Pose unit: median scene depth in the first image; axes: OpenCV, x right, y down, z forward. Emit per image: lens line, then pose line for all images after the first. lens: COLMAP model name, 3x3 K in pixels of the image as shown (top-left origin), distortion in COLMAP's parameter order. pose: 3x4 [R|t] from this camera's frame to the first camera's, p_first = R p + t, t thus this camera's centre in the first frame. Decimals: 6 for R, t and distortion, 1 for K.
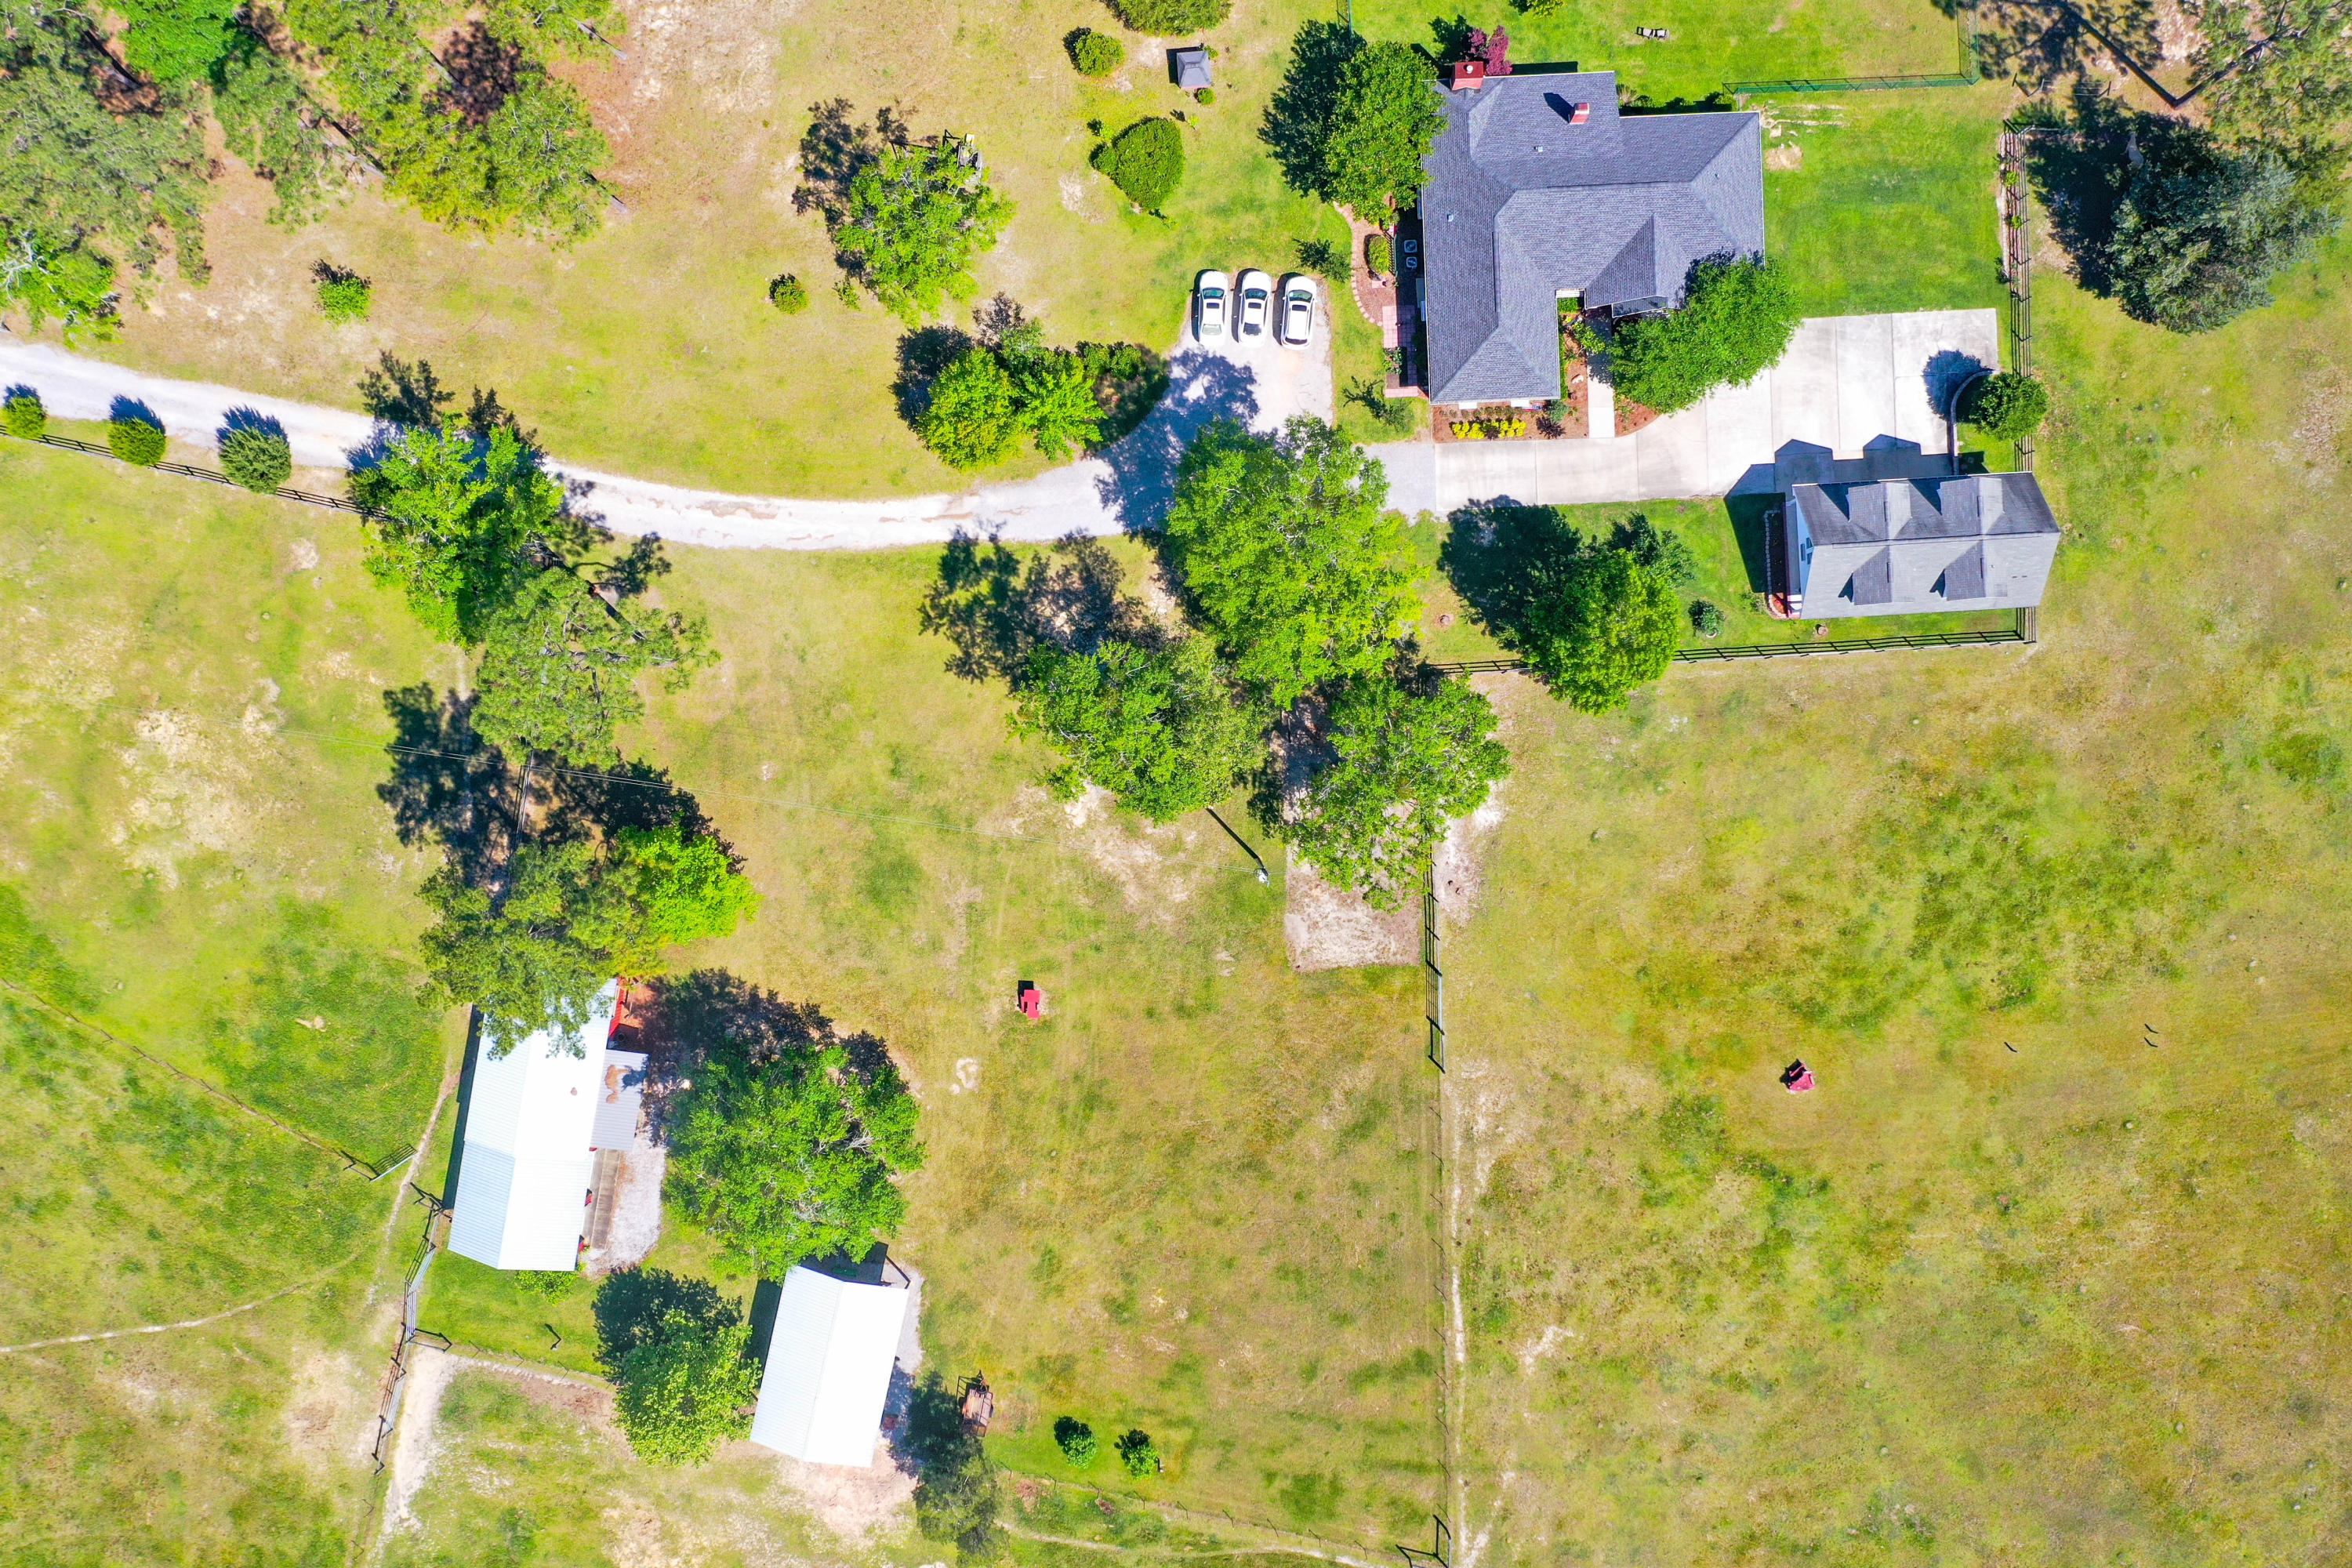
lens RADIAL K [[1863.2, 0, 1175.3], [0, 1863.2, 783.3], [0, 0, 1]] dist [-0.000983, 0.002527]
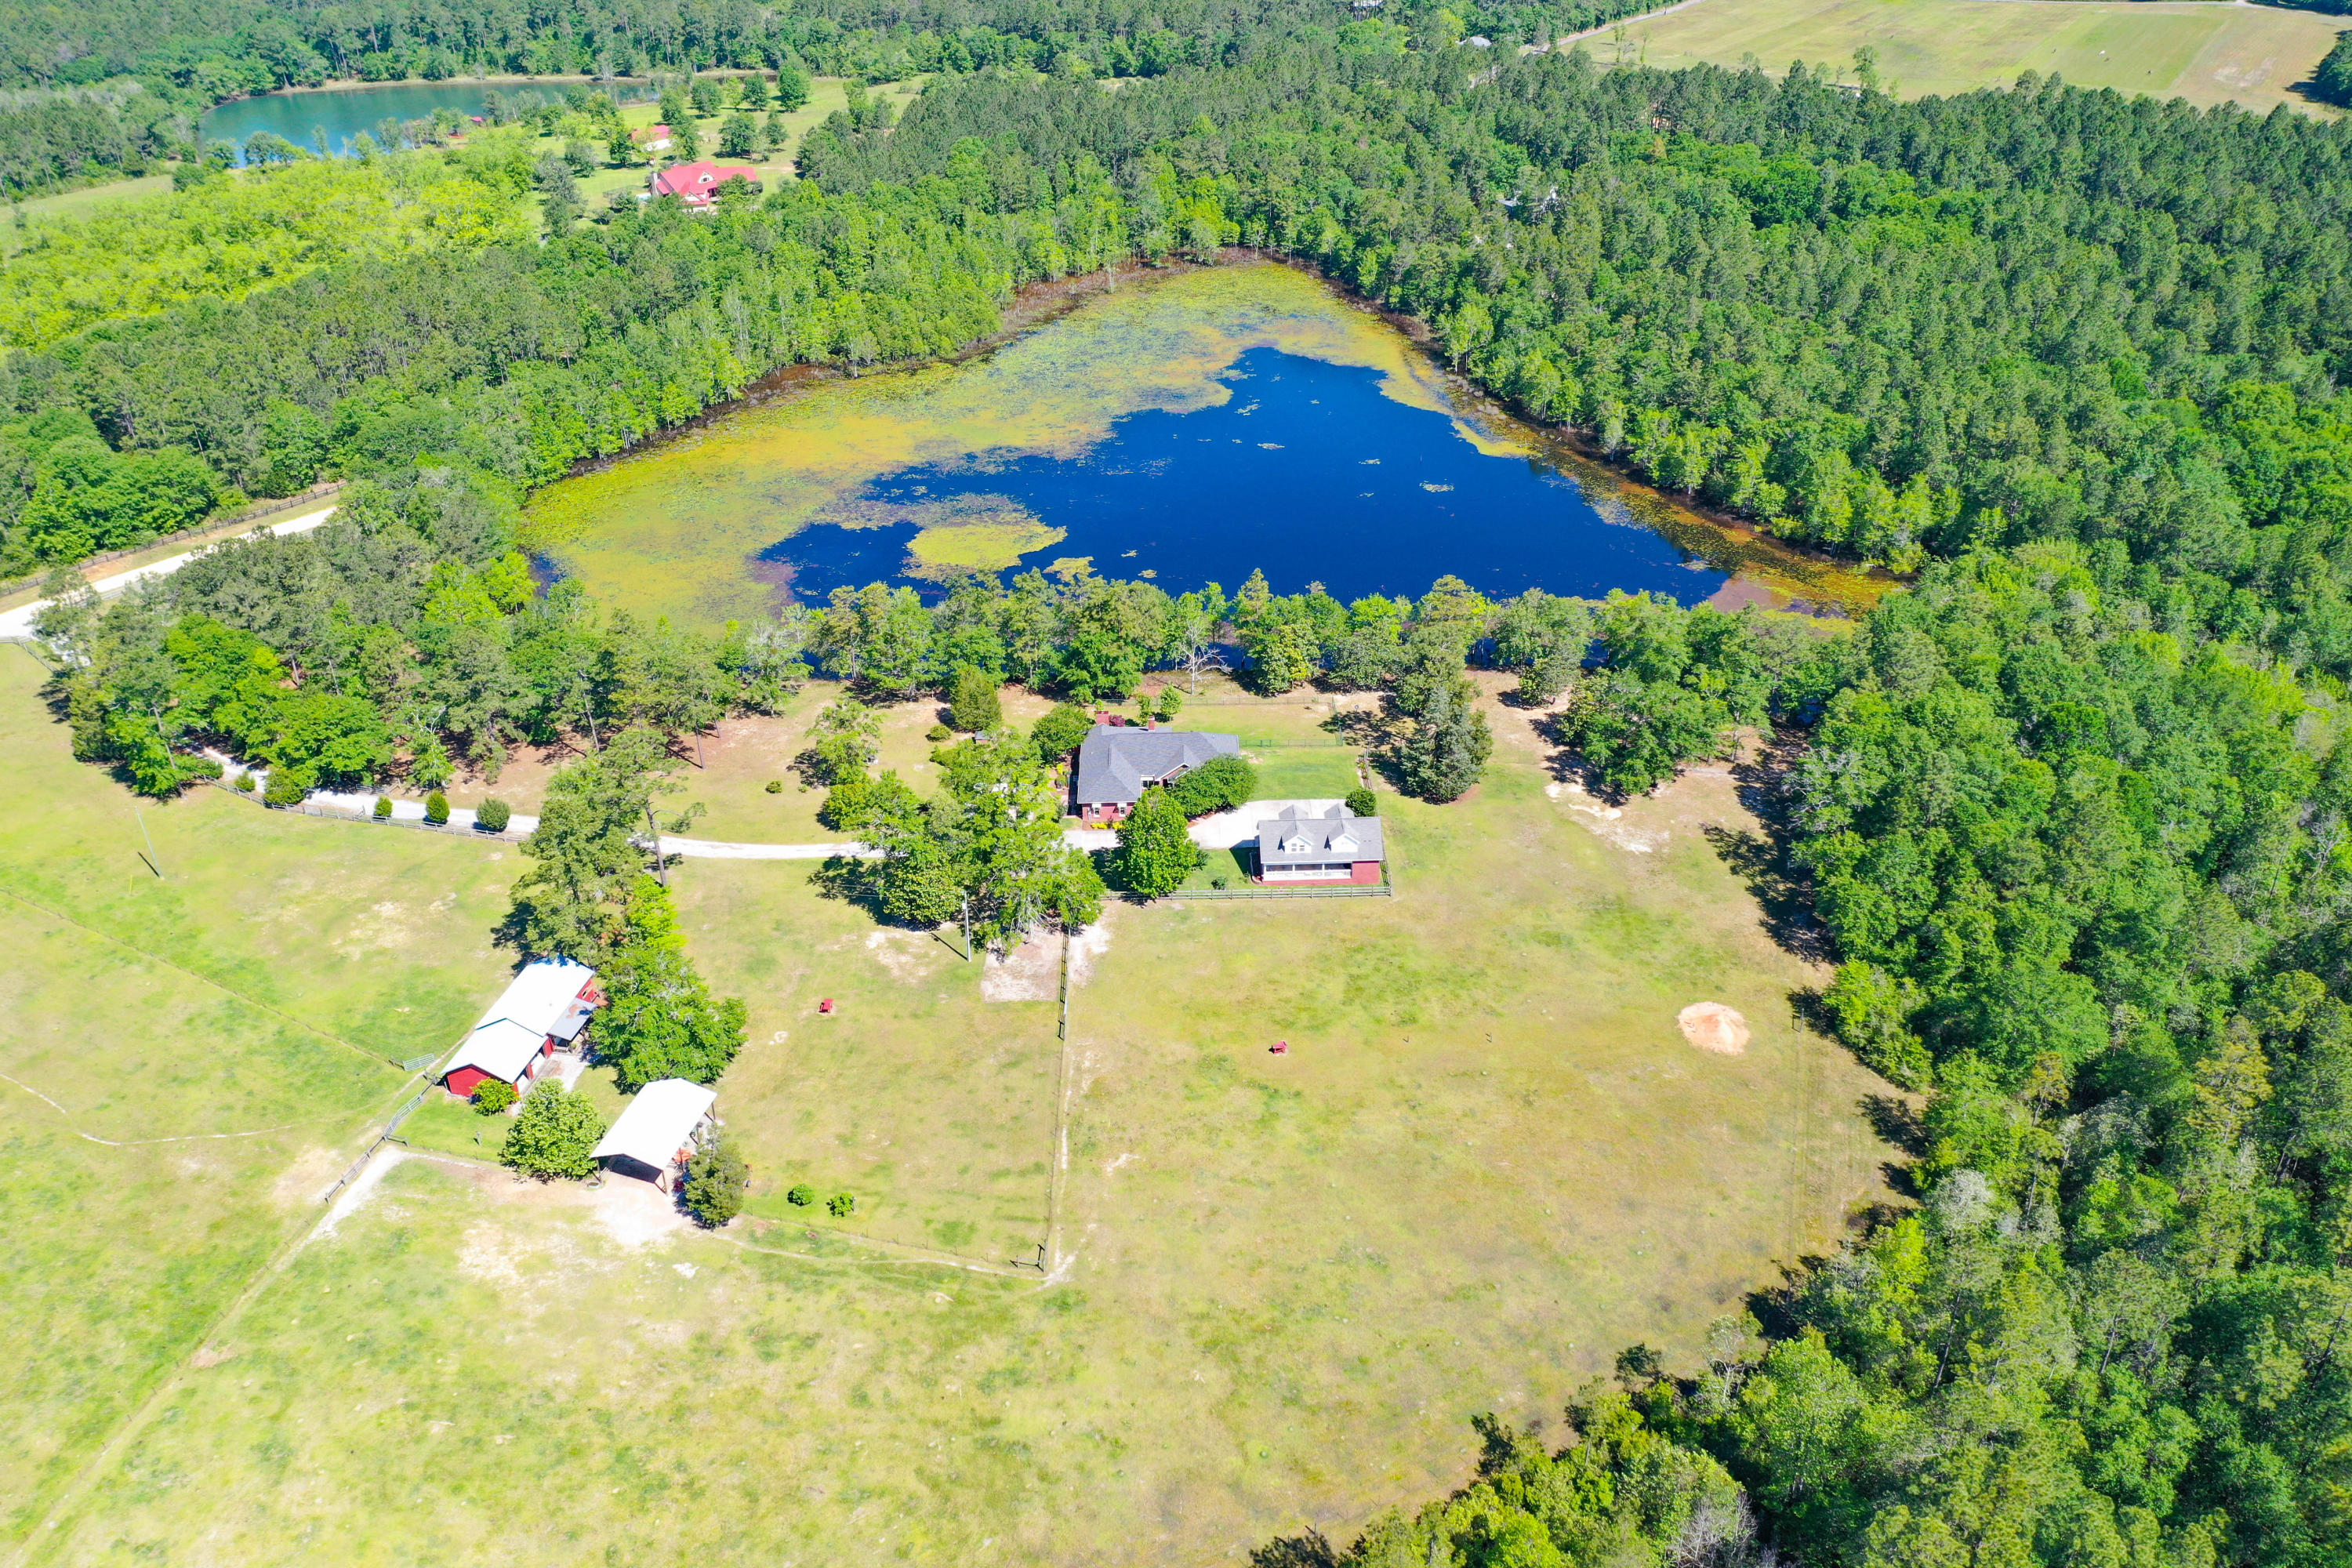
lens RADIAL K [[1863.2, 0, 1177.8], [0, 1863.2, 779.8], [0, 0, 1]] dist [-0.000983, 0.002527]
pose [[0.999680, 0.017126, -0.018642, 0.269534], [-0.024611, 0.485087, -0.874119, 1.485778], [-0.005928, 0.874298, 0.485353, -0.012614]]
